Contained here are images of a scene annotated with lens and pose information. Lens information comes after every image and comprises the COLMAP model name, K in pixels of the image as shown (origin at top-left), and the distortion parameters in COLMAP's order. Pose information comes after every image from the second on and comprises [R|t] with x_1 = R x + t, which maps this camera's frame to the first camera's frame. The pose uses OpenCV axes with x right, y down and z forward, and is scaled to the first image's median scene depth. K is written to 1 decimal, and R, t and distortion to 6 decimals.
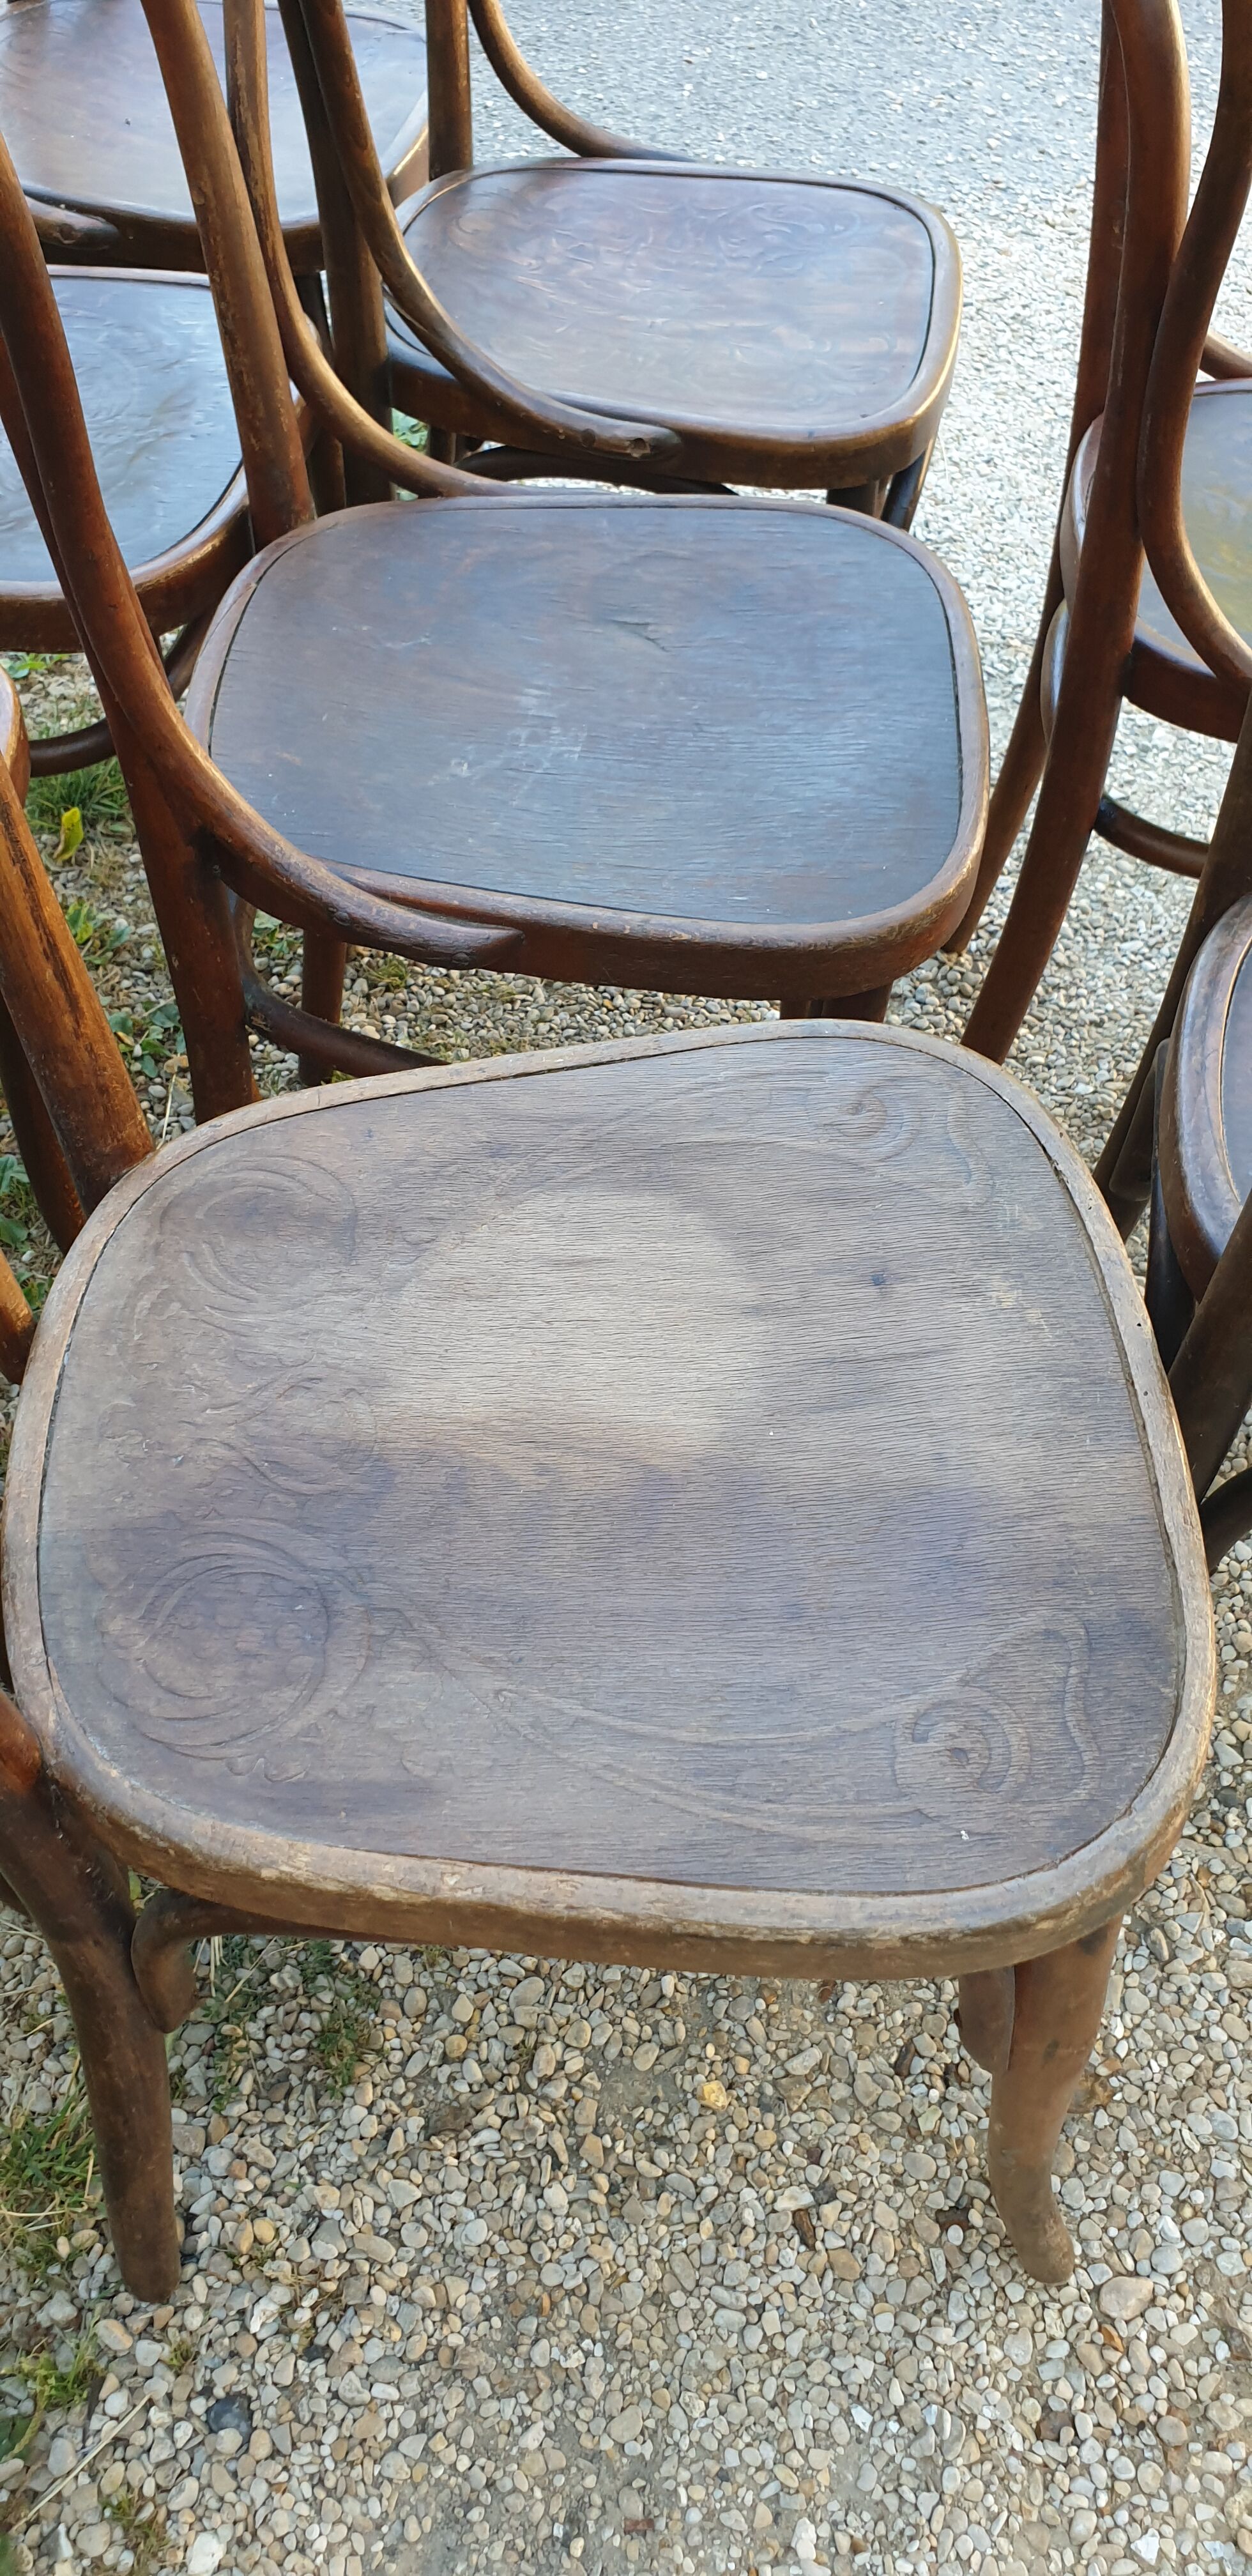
lens RADIAL K [[2027.5, 0, 628.3], [0, 2027.5, 1300.2], [0, 0, 1]] dist [0.008024, 0.036090]
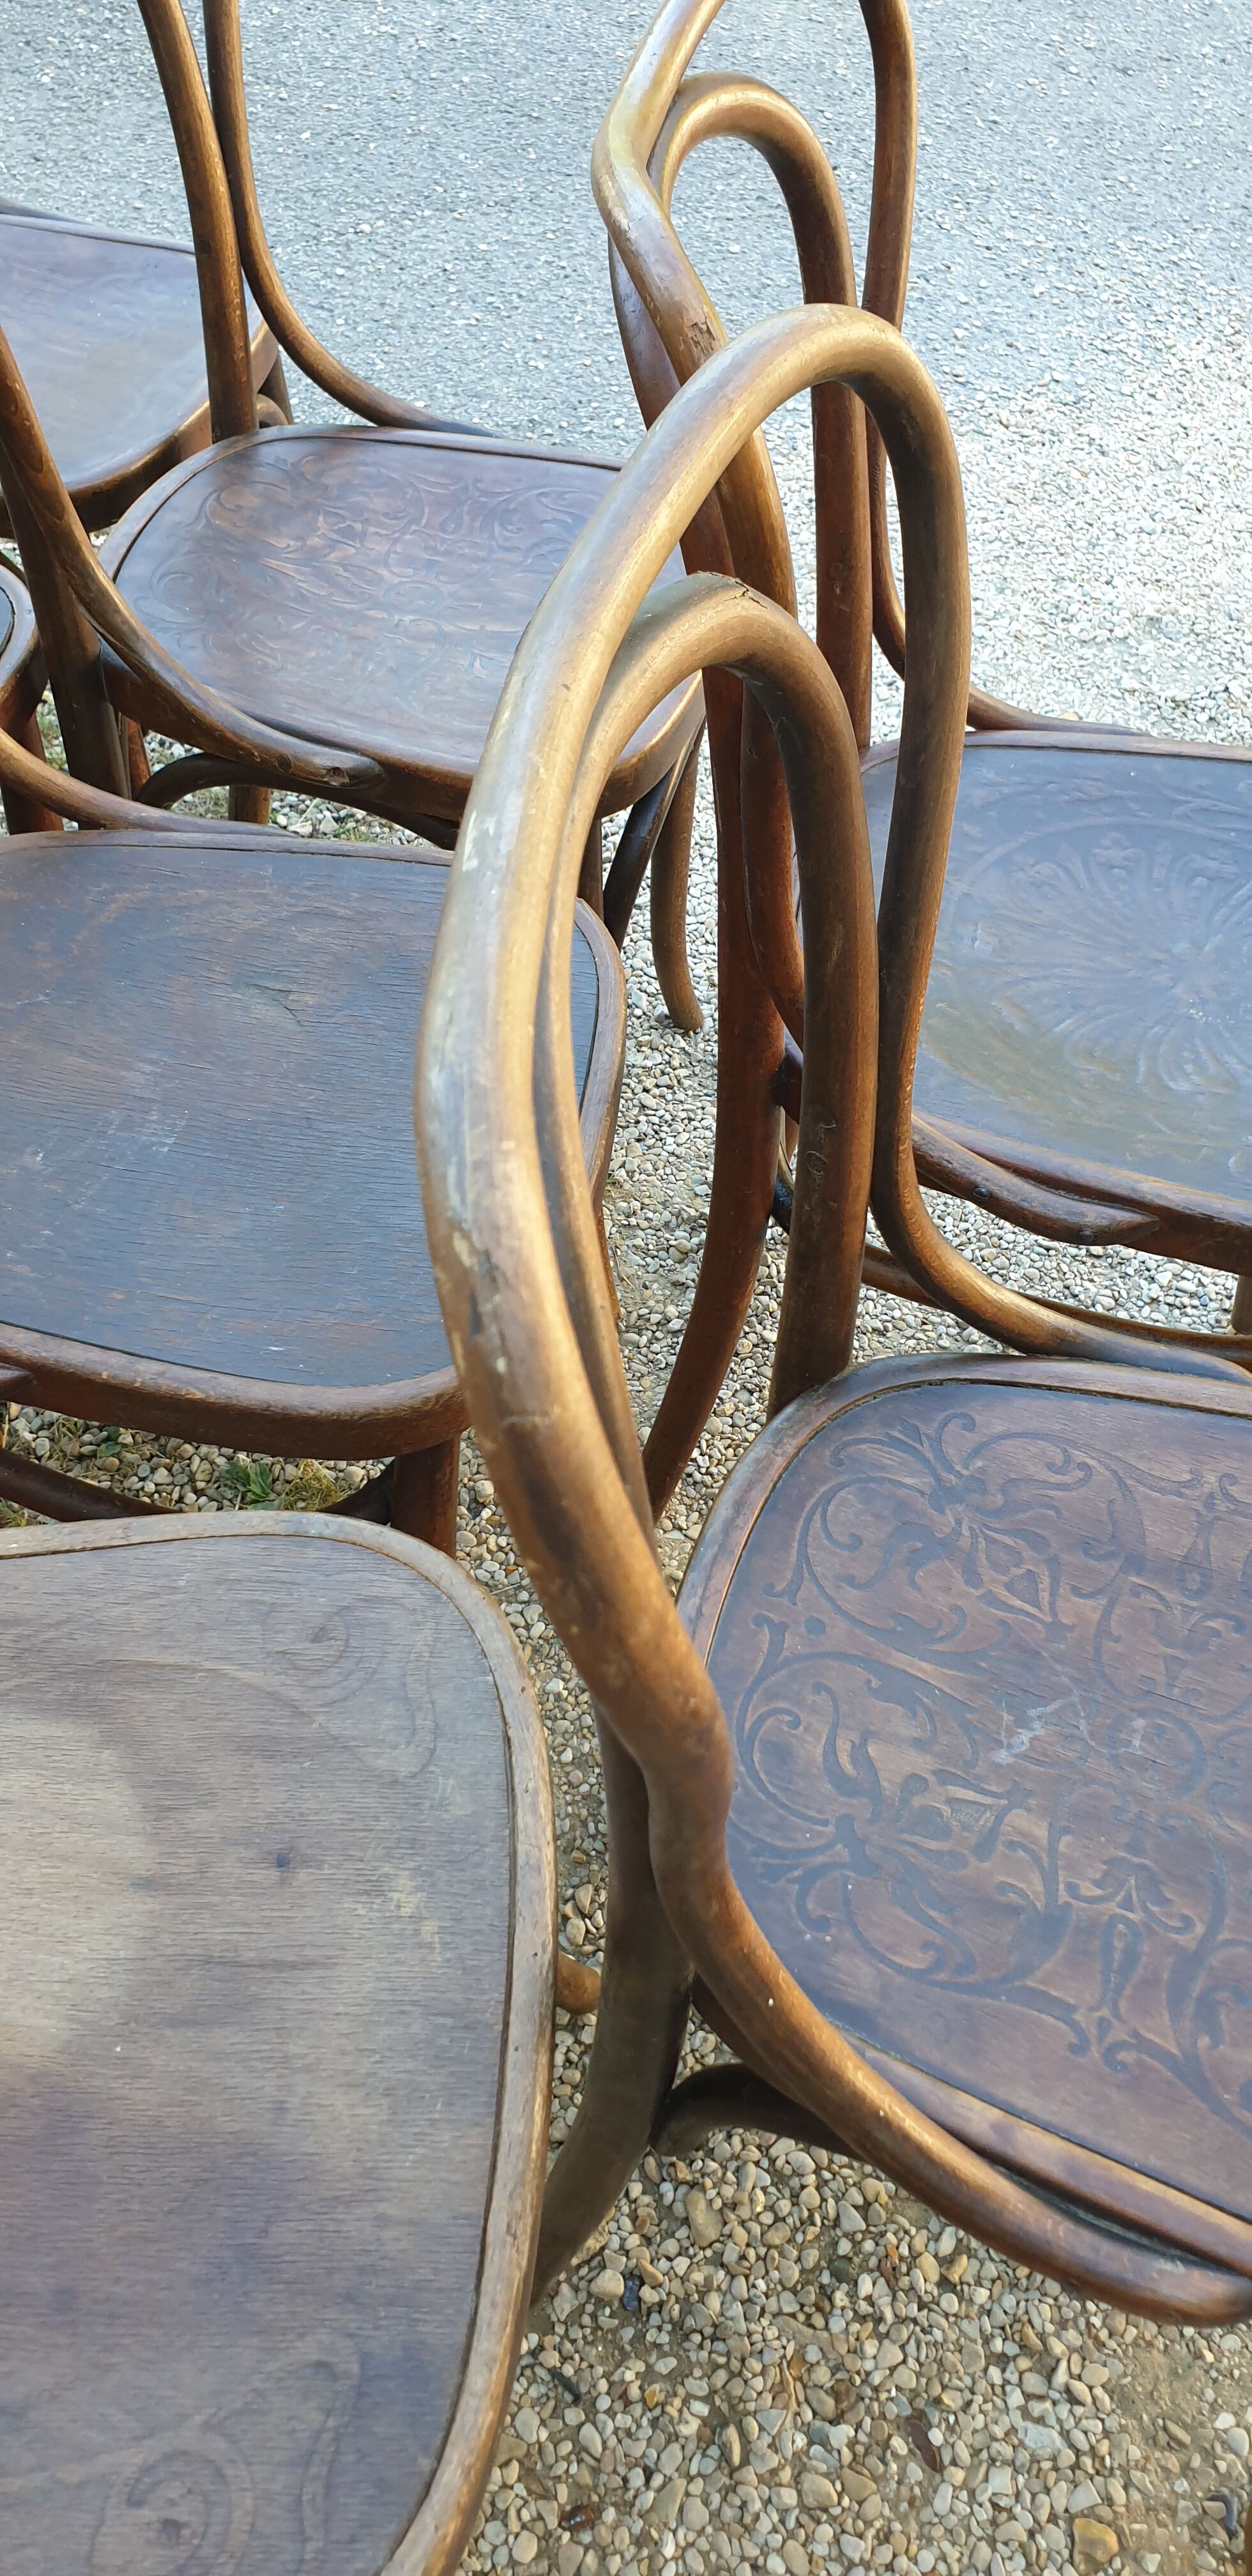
lens RADIAL K [[2027.5, 0, 650.1], [0, 2027.5, 1287.0], [0, 0, 1]] dist [0.008024, 0.036090]
pose [[0.996782, 0.072744, -0.033675, 0.251721], [-0.073270, 0.997205, -0.014646, -0.222665], [0.032515, 0.017066, 0.999326, 0.072959]]
